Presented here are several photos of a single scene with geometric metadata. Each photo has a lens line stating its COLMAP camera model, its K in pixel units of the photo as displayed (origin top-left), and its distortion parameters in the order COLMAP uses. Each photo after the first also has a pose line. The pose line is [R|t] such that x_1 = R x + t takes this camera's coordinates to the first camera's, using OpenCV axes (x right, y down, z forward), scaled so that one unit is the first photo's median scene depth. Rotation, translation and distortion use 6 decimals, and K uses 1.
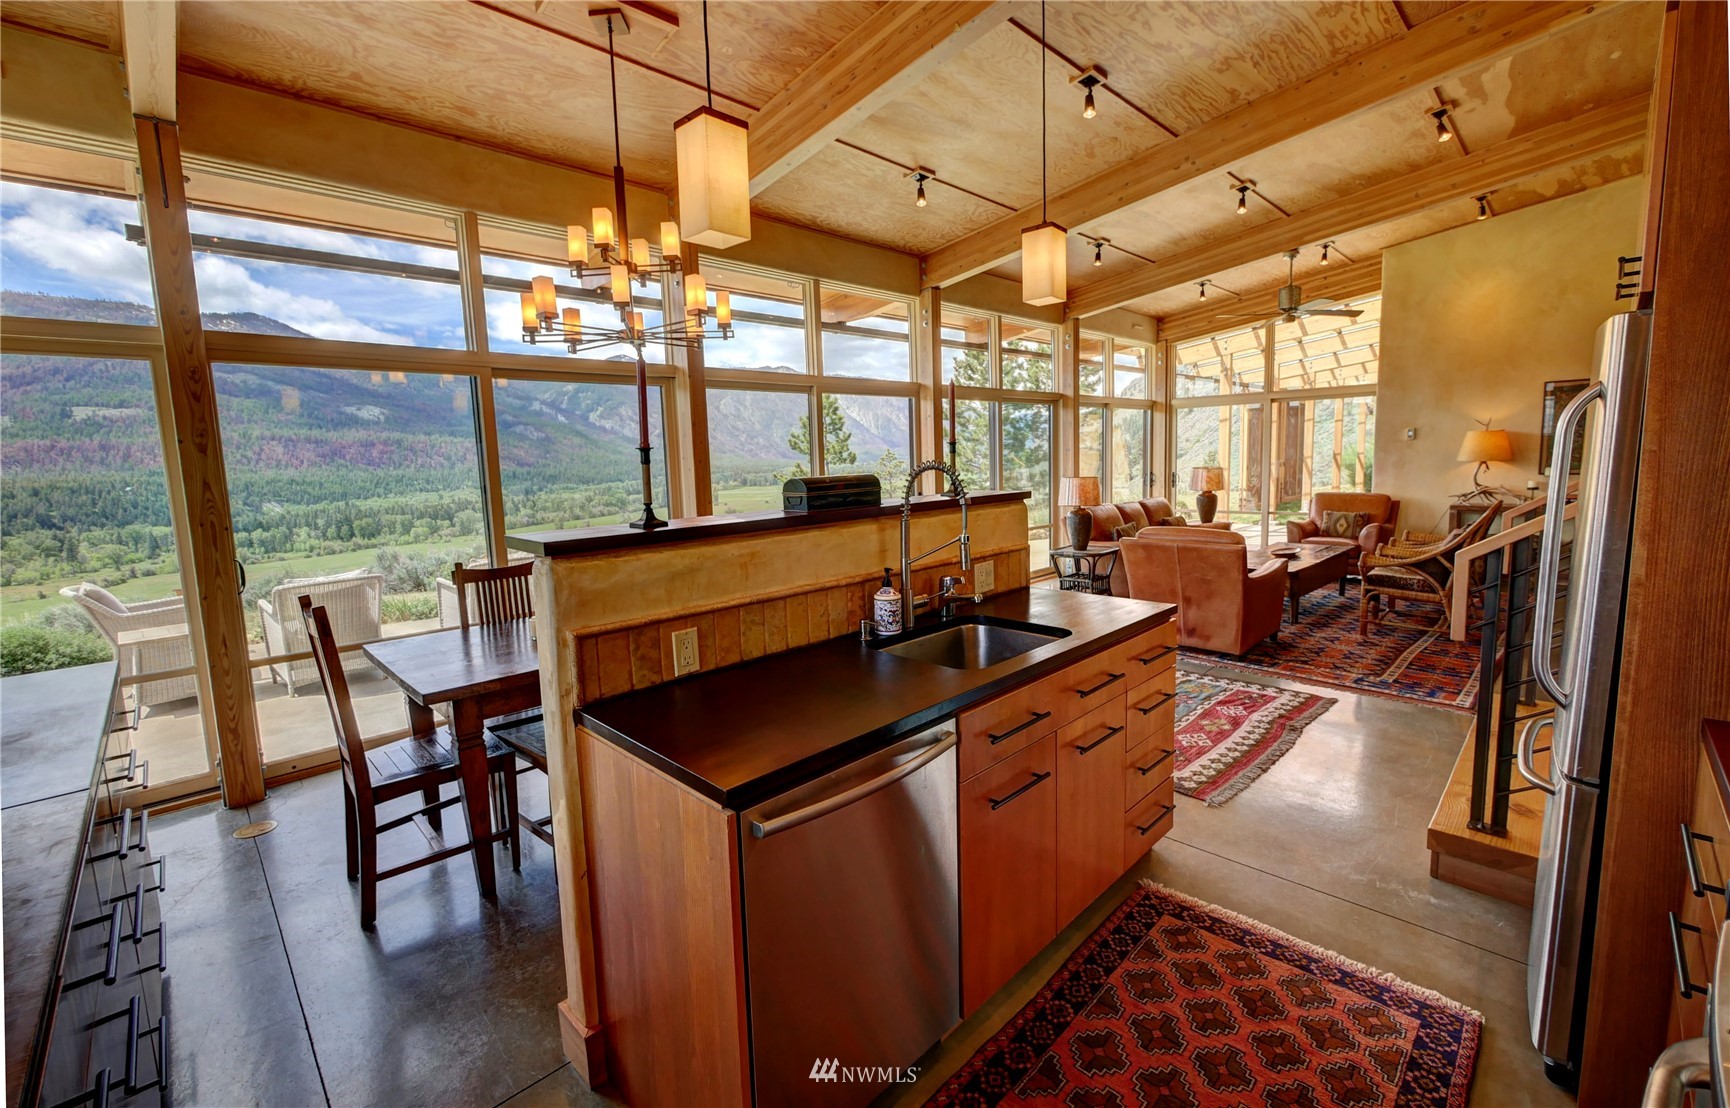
lens RADIAL K [[726.6, 0, 868.7], [0, 726.6, 559.7], [0, 0, 1]] dist [0.000239, 0.000286]
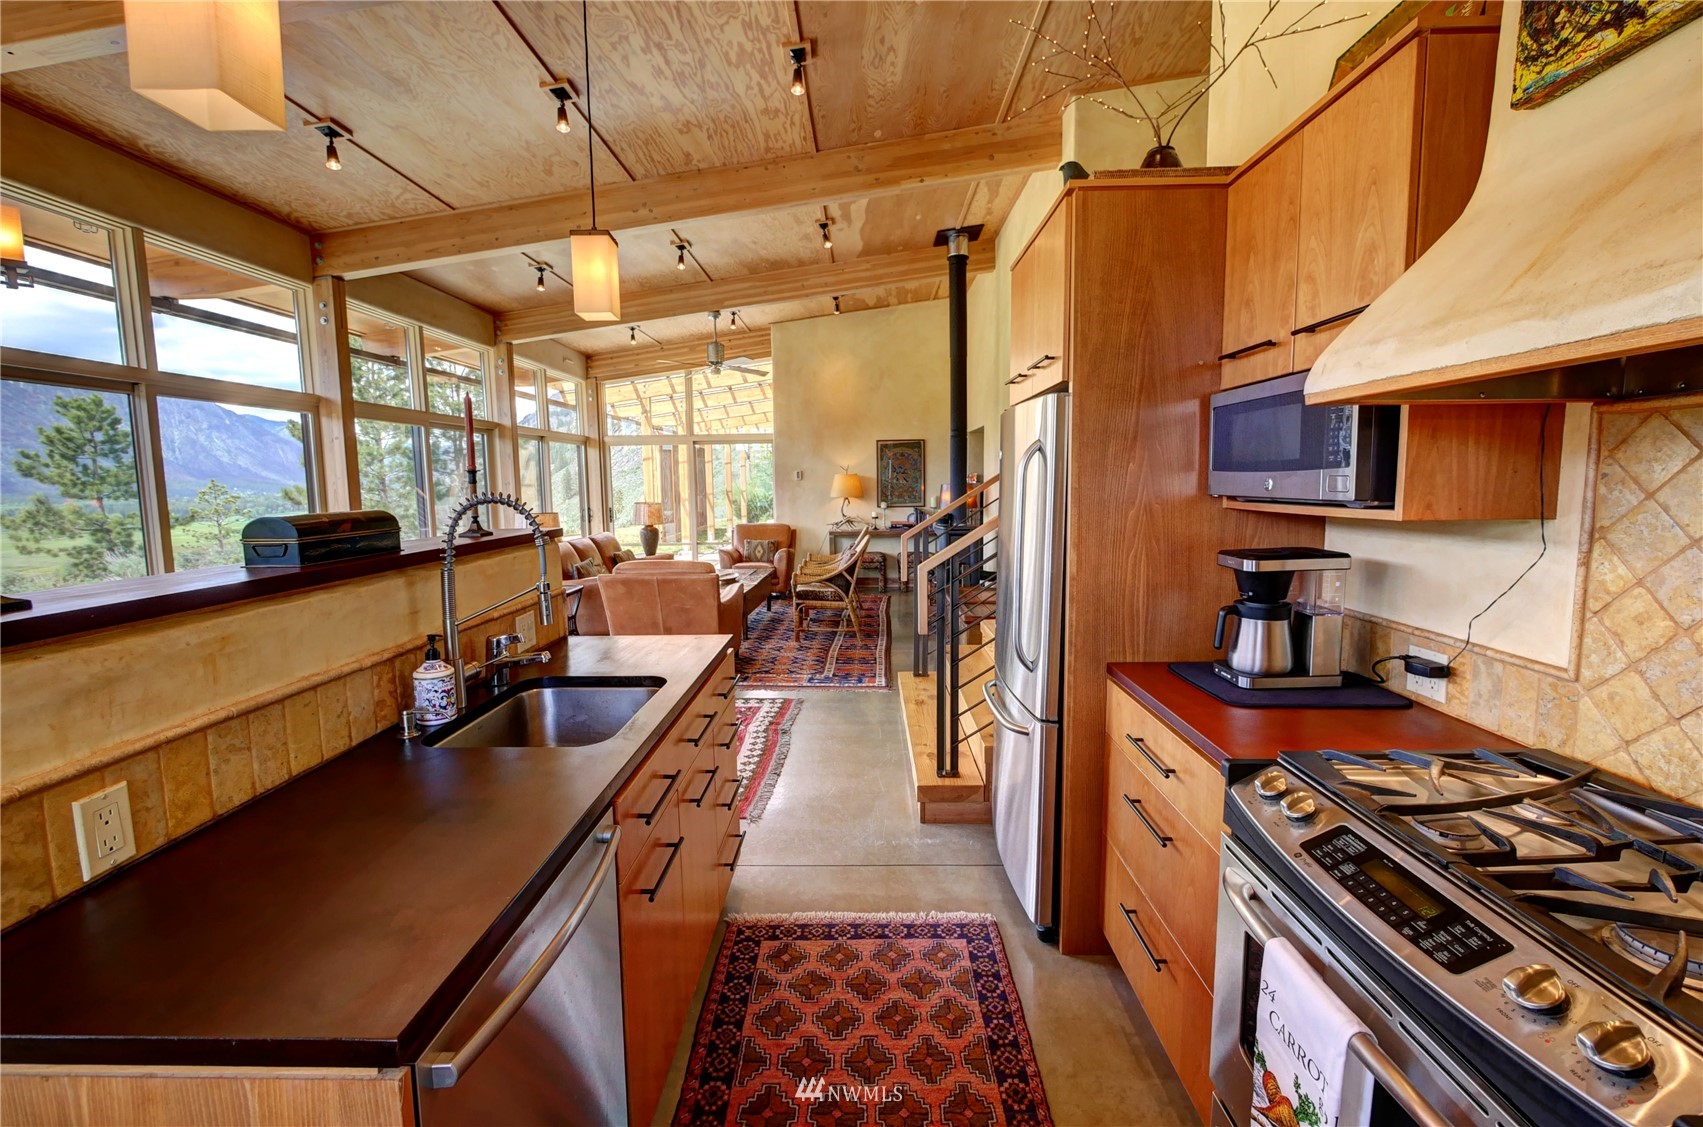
lens RADIAL K [[723.9, 0, 856.5], [0, 723.9, 567.0], [0, 0, 1]] dist [-0.003550, 0.000605]
pose [[0.719151, -0.063457, 0.691950, -0.092396], [0.090638, 0.995880, -0.002871, -0.008747], [-0.688917, 0.064782, 0.721940, 0.086332]]
